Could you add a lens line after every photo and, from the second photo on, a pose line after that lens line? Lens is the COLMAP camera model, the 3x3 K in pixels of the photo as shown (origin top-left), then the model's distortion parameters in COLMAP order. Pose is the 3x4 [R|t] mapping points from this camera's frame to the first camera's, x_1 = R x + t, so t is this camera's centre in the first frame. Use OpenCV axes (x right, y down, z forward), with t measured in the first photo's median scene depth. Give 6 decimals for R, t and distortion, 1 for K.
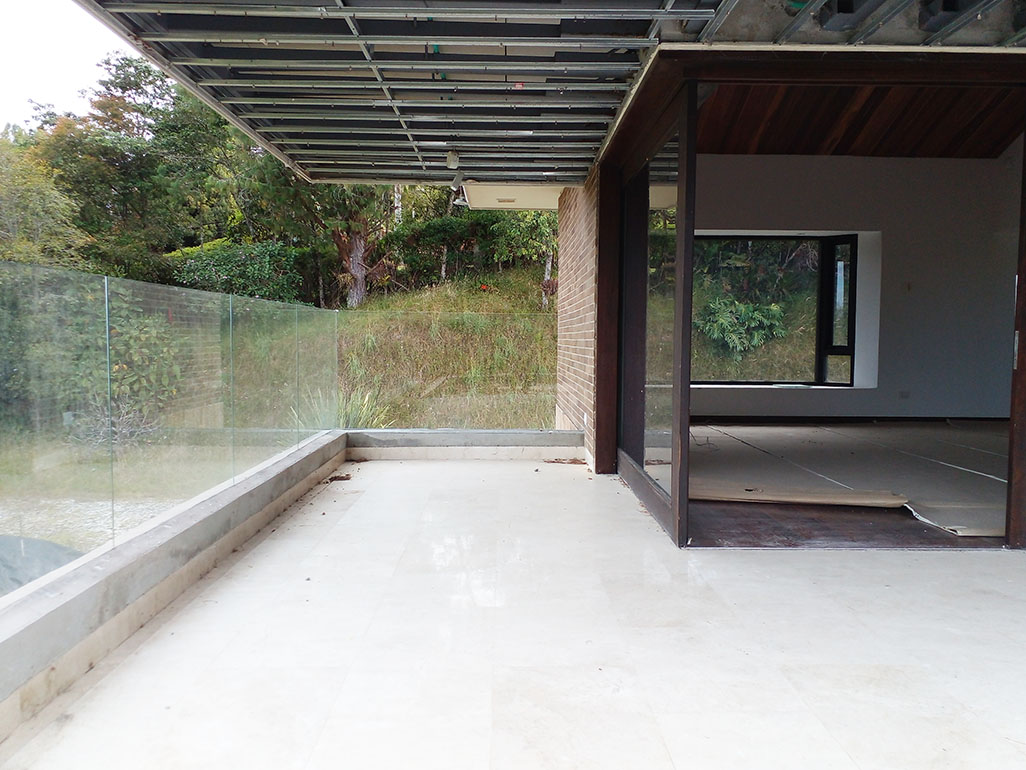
lens RADIAL K [[831.0, 0, 532.7], [0, 831.0, 390.7], [0, 0, 1]] dist [0.075423, -0.125489]
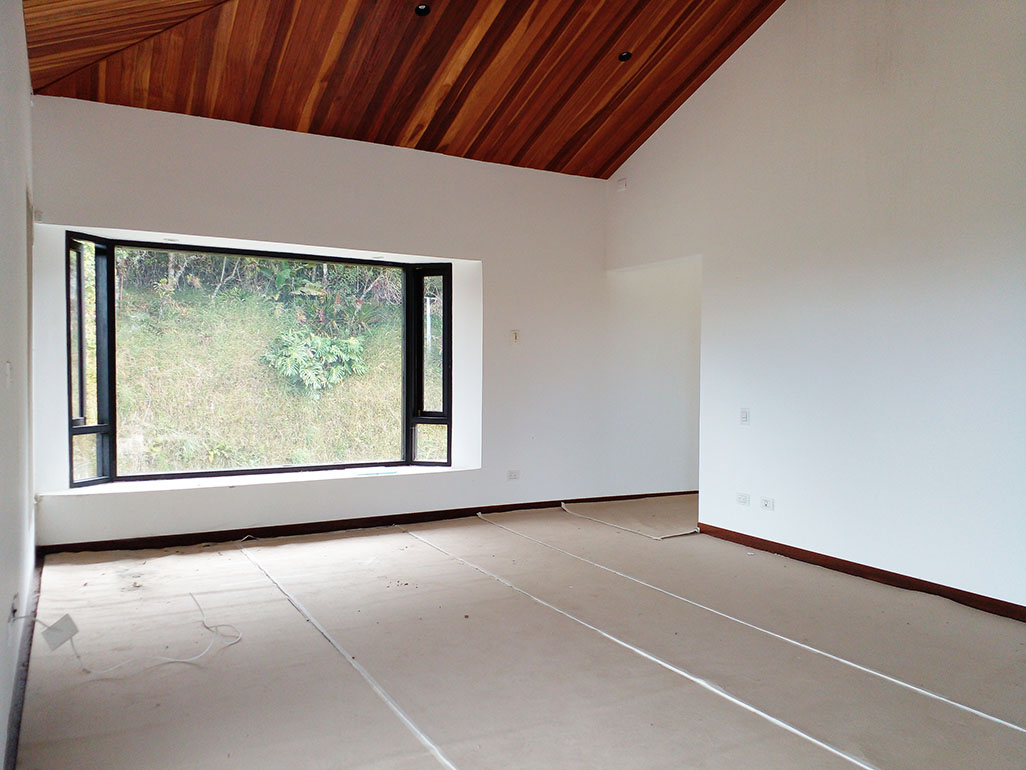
lens RADIAL K [[831.0, 0, 532.7], [0, 831.0, 390.7], [0, 0, 1]] dist [0.075423, -0.125489]
pose [[0.882903, -0.012491, 0.469390, 0.031422], [0.027869, 0.999278, -0.025828, -0.016048], [-0.468729, 0.035885, 0.882613, 0.097581]]
